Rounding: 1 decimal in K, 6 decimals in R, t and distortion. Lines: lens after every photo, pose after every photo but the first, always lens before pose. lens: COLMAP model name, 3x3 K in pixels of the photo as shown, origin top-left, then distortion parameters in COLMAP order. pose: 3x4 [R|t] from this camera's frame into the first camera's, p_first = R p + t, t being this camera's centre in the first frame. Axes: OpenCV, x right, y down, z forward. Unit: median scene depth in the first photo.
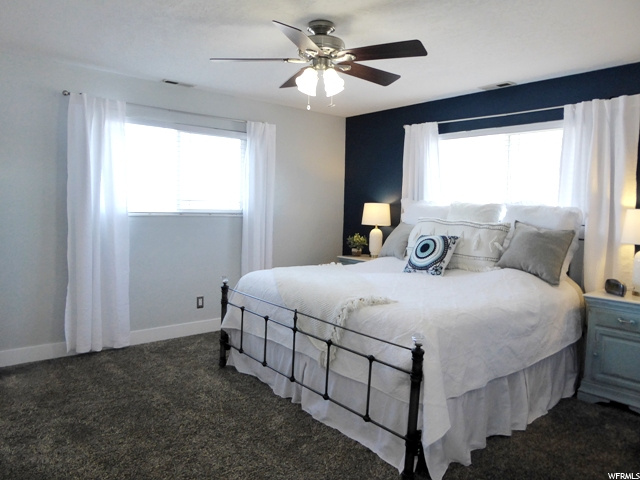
lens RADIAL K [[458.5, 0, 313.6], [0, 458.5, 242.9], [0, 0, 1]] dist [-0.027715, 0.007397]
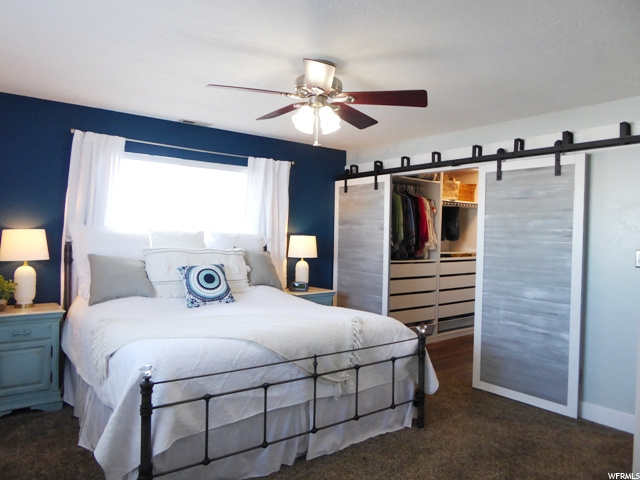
lens RADIAL K [[450.9, 0, 314.4], [0, 450.9, 234.3], [0, 0, 1]] dist [-0.068408, 0.000617]
pose [[0.035103, -0.028318, 0.998982, -0.797666], [0.053662, 0.998210, 0.026411, -0.104294], [-0.997942, 0.052680, 0.036560, 0.805929]]
